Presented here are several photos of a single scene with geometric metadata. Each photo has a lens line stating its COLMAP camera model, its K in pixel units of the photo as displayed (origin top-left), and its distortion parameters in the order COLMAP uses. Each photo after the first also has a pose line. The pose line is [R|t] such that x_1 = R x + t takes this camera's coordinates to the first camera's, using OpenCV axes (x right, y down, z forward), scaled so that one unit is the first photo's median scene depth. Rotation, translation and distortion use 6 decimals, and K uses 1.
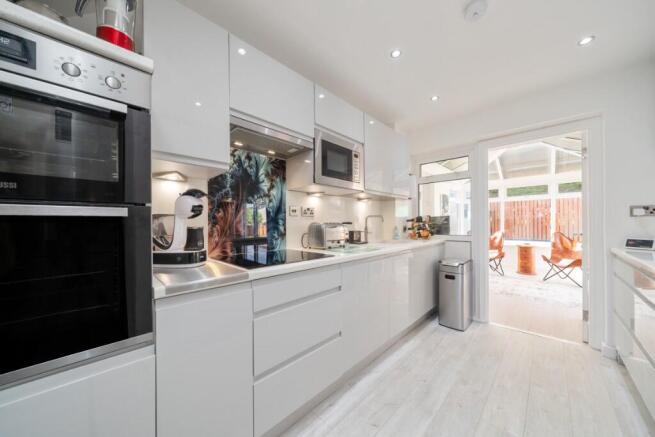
lens RADIAL K [[237.9, 0, 320.2], [0, 237.9, 224.0], [0, 0, 1]] dist [0.000416, -0.000630]
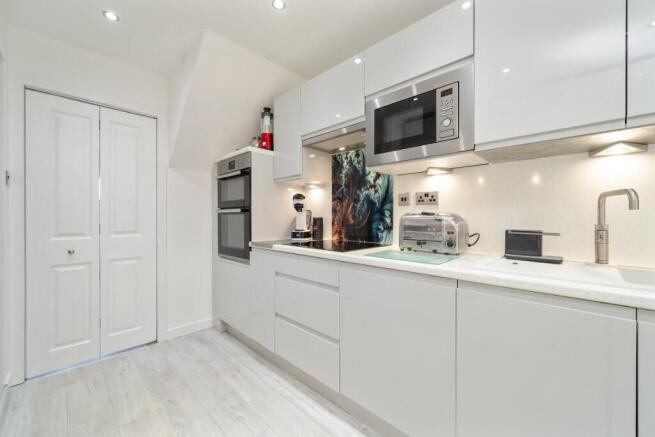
lens RADIAL K [[267.6, 0, 324.3], [0, 267.6, 219.5], [0, 0, 1]] dist [-0.001490, -0.000017]
pose [[-0.017618, 0.010932, -0.999785, 0.880514], [-0.005861, 0.999922, 0.011037, 0.006184], [0.999828, 0.006054, -0.017552, 0.812193]]
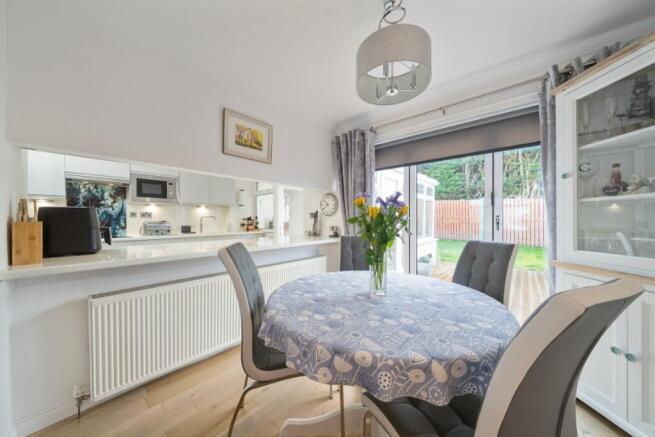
lens RADIAL K [[237.9, 0, 324.3], [0, 237.9, 221.8], [0, 0, 1]] dist [0.000416, -0.000630]
pose [[0.999418, 0.001295, 0.034082, 1.409540], [-0.001418, 0.999993, 0.003571, -0.007218], [-0.034077, -0.003617, 0.999413, -0.953449]]
